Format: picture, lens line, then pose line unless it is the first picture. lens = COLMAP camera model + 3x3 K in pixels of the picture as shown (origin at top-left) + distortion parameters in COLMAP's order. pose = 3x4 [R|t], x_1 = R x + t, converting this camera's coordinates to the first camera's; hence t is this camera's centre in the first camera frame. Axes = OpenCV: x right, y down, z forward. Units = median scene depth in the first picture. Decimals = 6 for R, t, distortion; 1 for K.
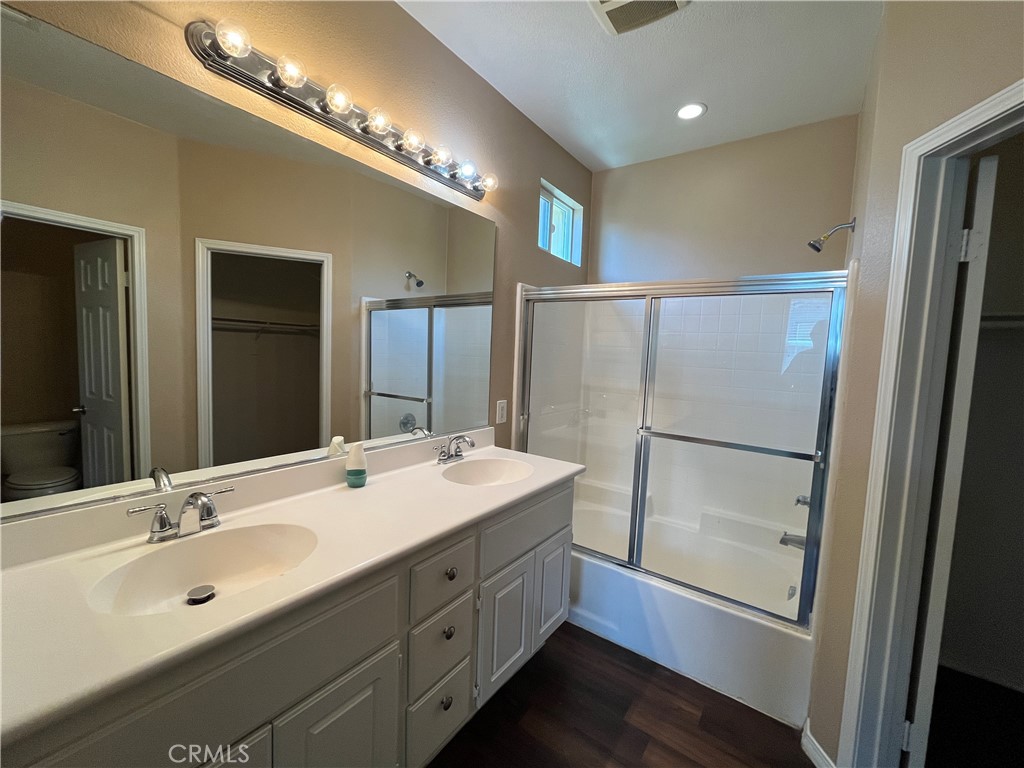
lens RADIAL K [[413.5, 0, 512.0], [0, 413.5, 384.0], [0, 0, 1]] dist [0.000032, -0.000102]
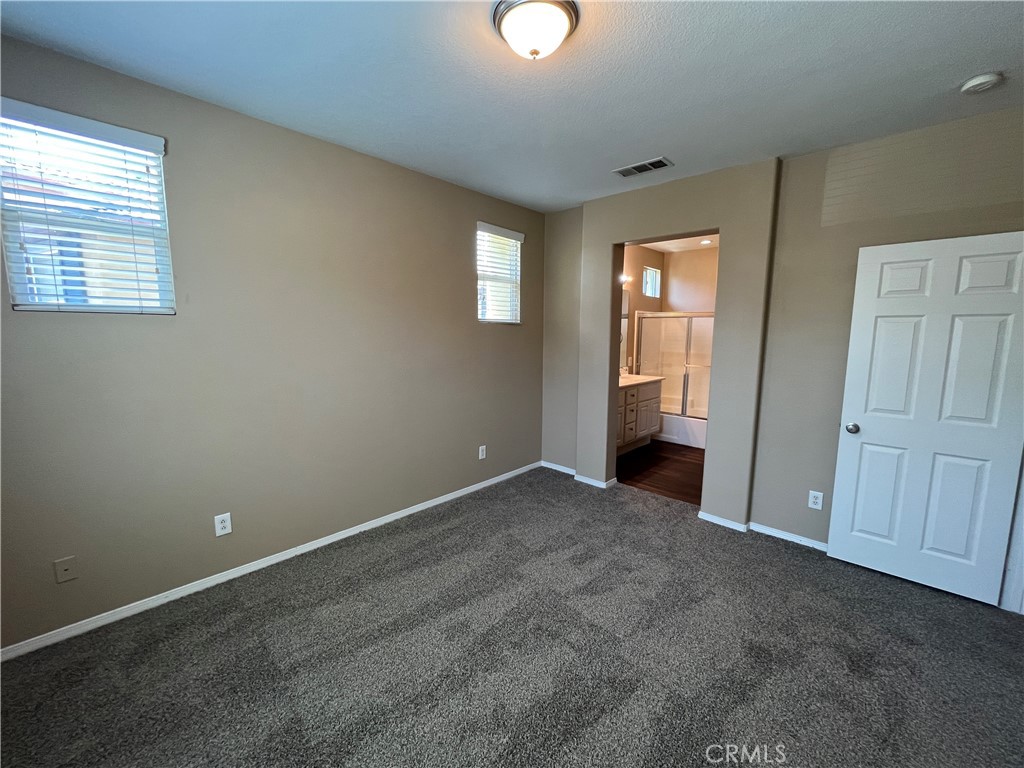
lens RADIAL K [[413.6, 0, 507.5], [0, 413.6, 383.2], [0, 0, 1]] dist [-0.002840, -0.000336]
pose [[0.988601, -0.017986, -0.149481, -0.461980], [0.024638, 0.998781, 0.042768, 0.083910], [0.148530, -0.045964, 0.987839, -1.945636]]
